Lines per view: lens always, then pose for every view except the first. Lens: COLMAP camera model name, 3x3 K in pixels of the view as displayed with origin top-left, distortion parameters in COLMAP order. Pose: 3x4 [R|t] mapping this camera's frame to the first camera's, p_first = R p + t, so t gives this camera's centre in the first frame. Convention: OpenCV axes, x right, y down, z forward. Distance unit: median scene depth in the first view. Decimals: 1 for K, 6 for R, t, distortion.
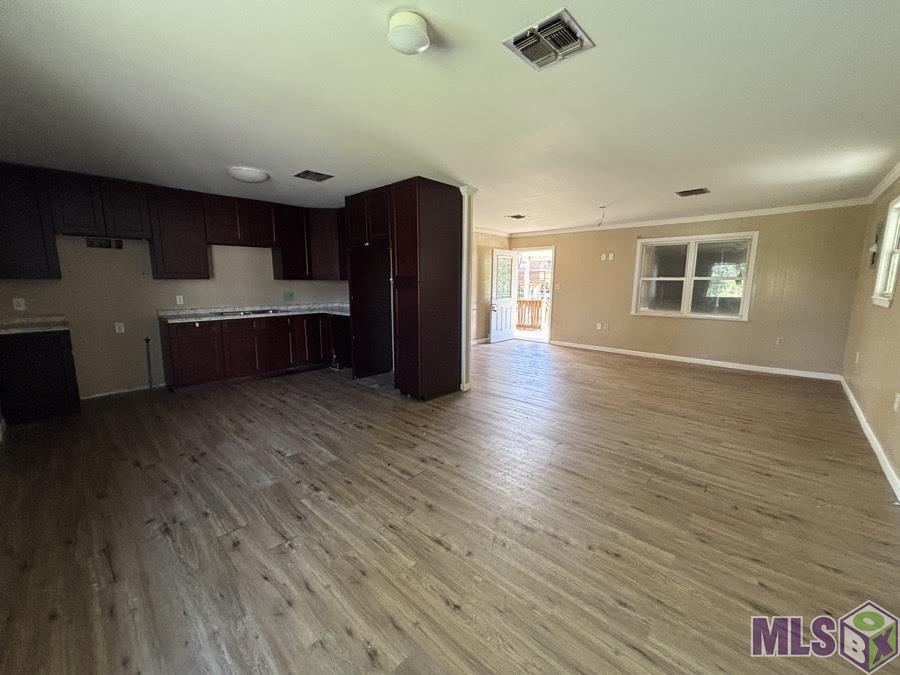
lens RADIAL K [[364.9, 0, 450.1], [0, 364.9, 335.5], [0, 0, 1]] dist [0.007000, 0.001139]
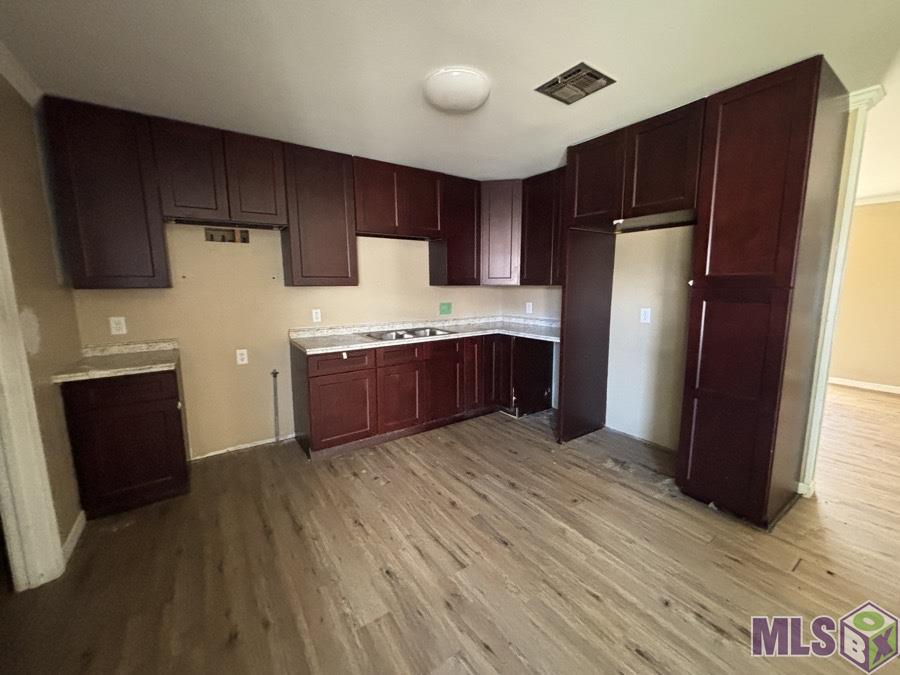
lens RADIAL K [[364.9, 0, 451.6], [0, 364.9, 334.2], [0, 0, 1]] dist [0.007000, 0.001139]
pose [[0.979812, 0.020536, -0.198865, -0.360752], [-0.022760, 0.999701, -0.008904, -0.063515], [0.198623, 0.013251, 0.979986, 0.385158]]
